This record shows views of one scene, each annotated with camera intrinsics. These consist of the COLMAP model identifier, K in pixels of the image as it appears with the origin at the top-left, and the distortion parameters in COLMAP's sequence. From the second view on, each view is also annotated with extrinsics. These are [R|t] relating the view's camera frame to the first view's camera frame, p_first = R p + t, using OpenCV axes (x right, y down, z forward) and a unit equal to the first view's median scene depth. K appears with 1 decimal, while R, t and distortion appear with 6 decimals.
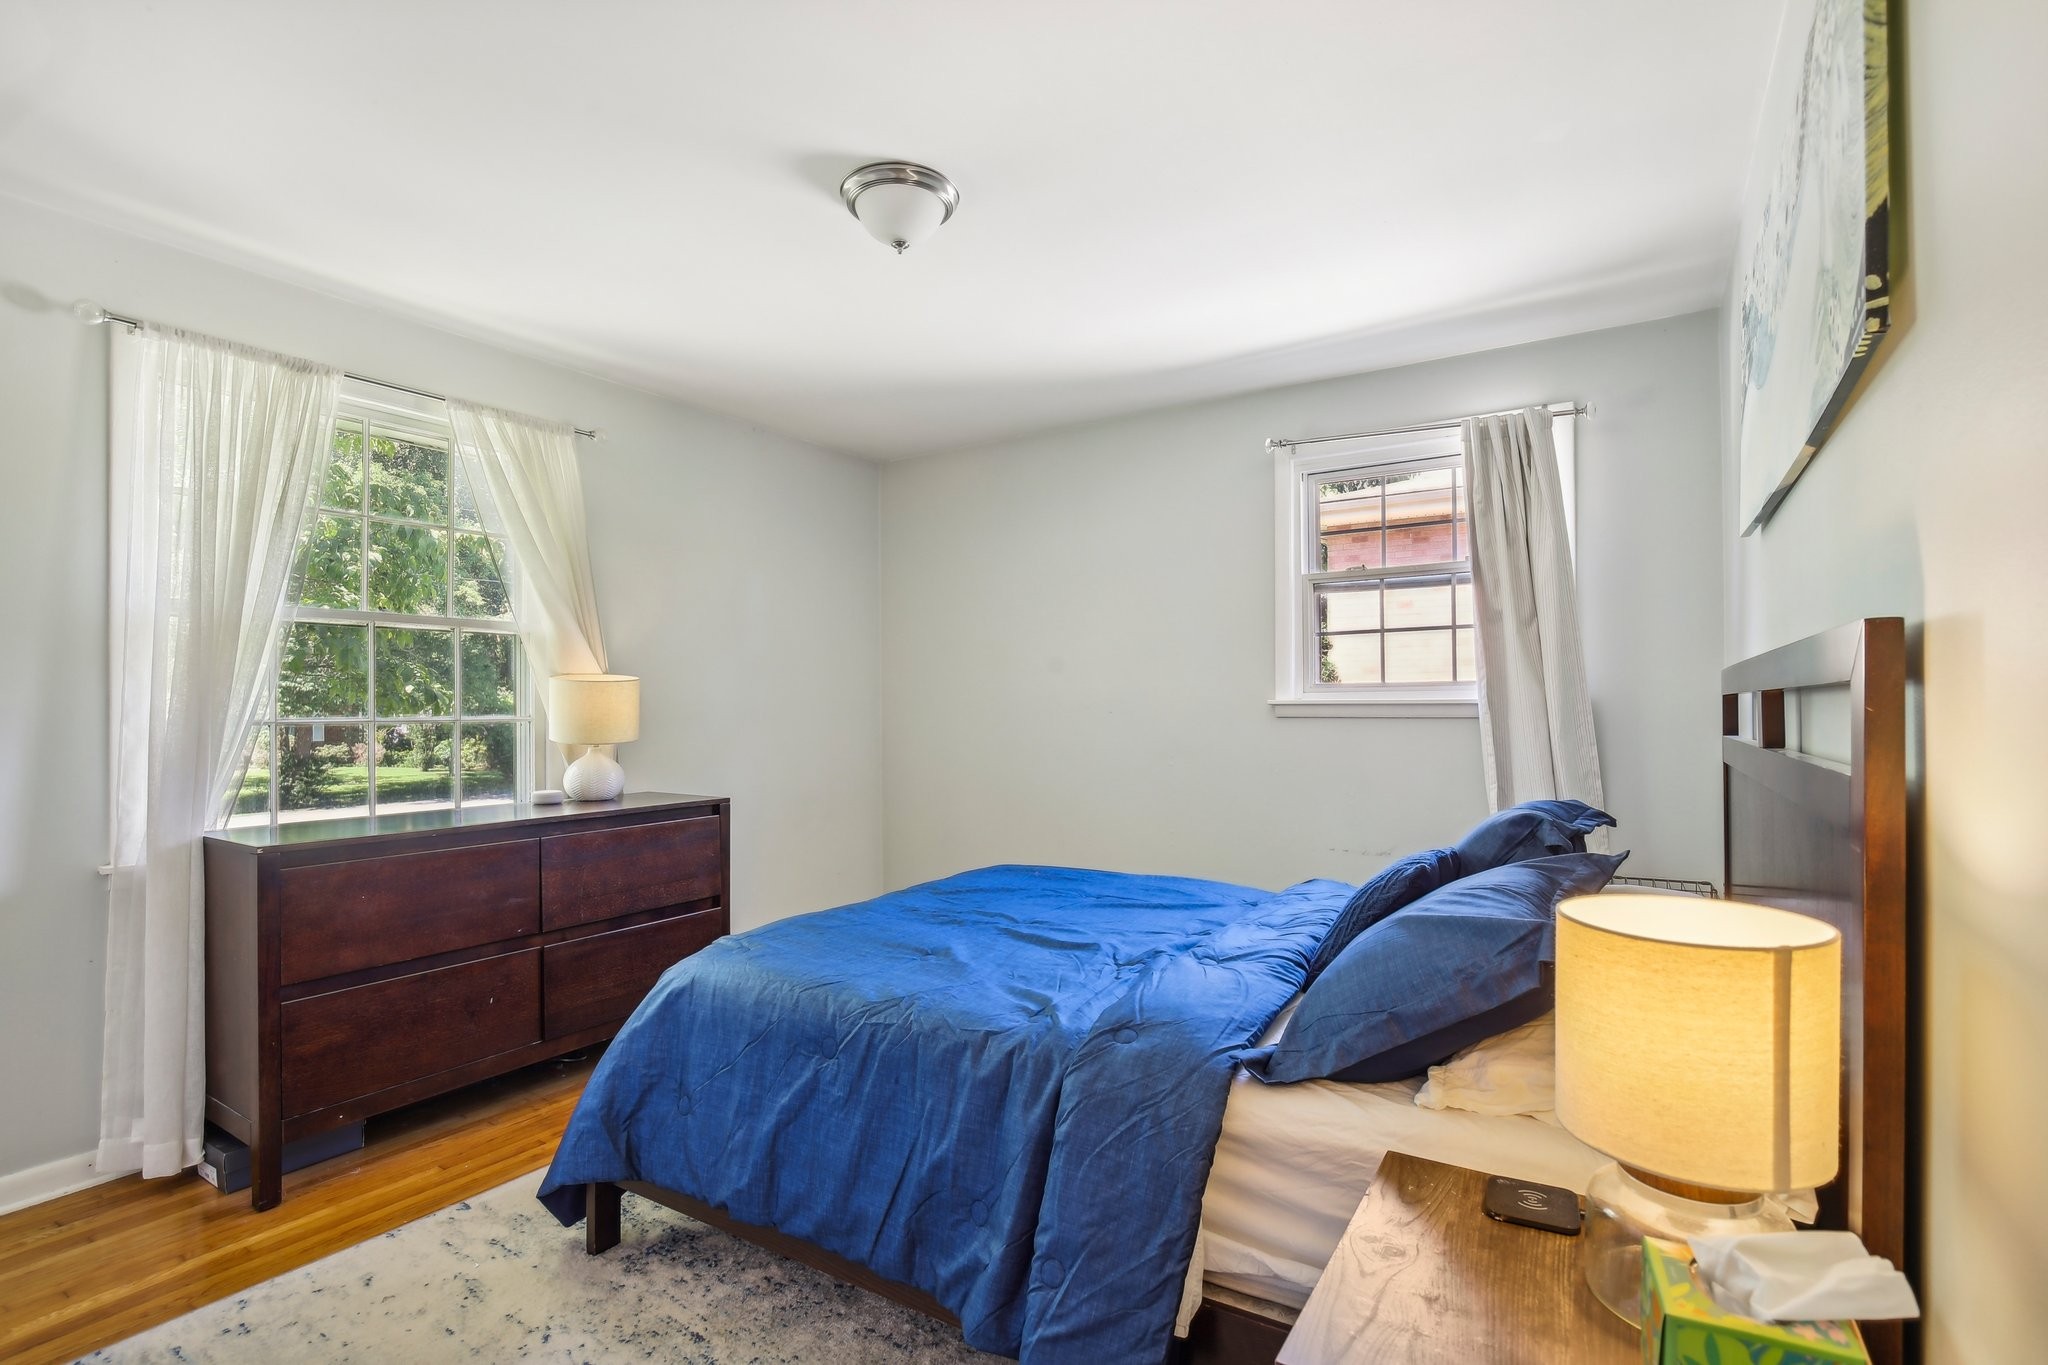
lens RADIAL K [[949.0, 0, 1028.3], [0, 949.0, 699.5], [0, 0, 1]] dist [-0.029793, 0.009211]
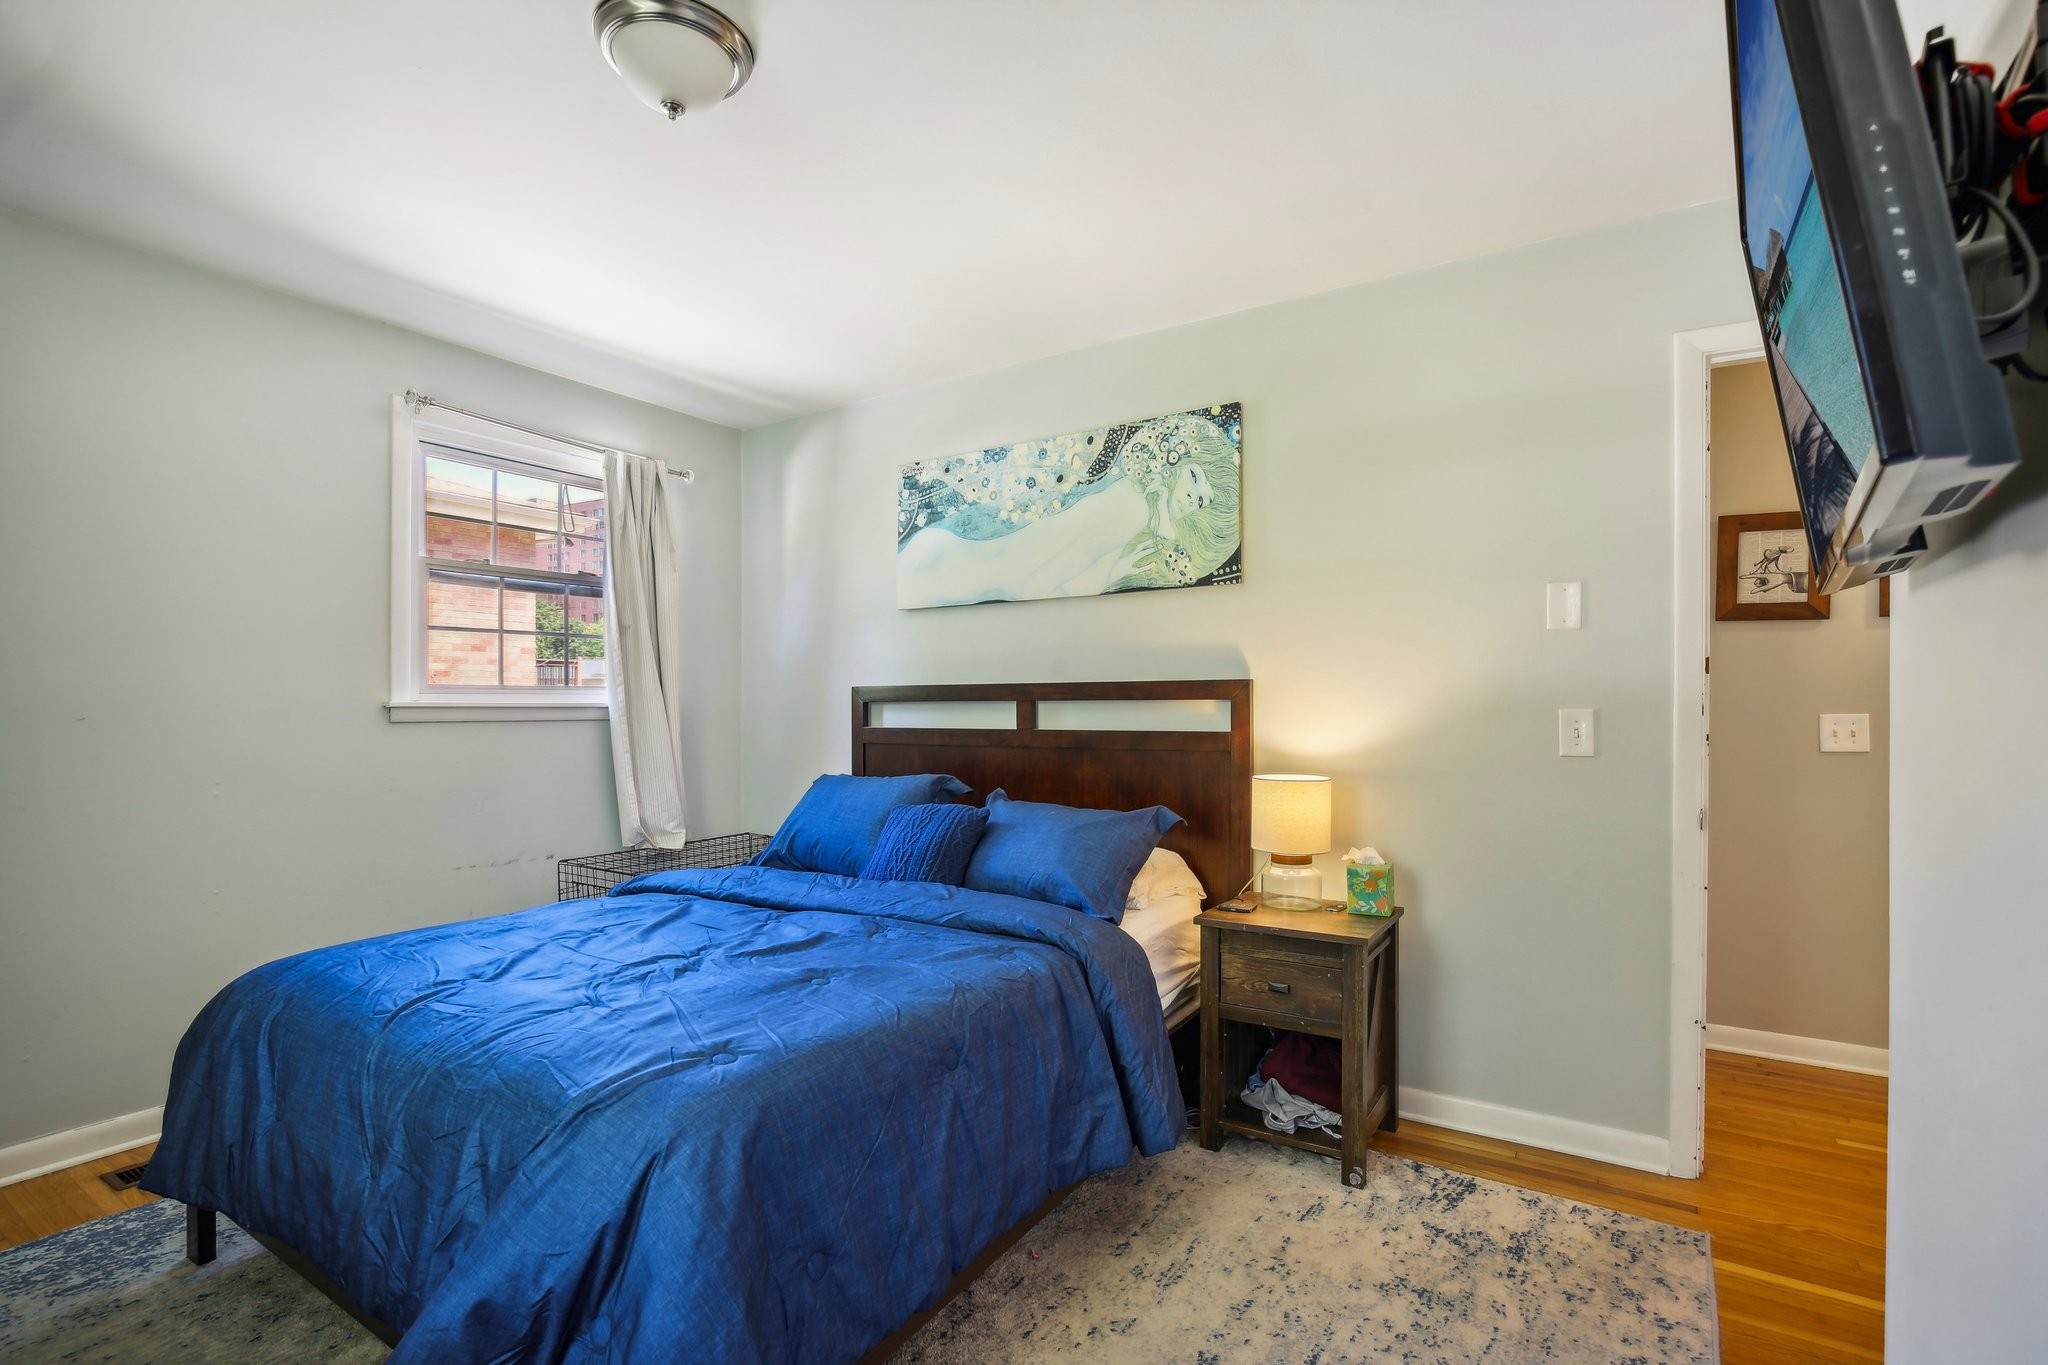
lens RADIAL K [[949.0, 0, 1028.3], [0, 949.0, 699.5], [0, 0, 1]] dist [-0.029793, 0.009211]
pose [[-0.003935, 0.019065, 0.999811, -0.590280], [-0.011052, 0.999756, -0.019108, 0.009774], [-0.999931, -0.011125, -0.003723, 0.463672]]
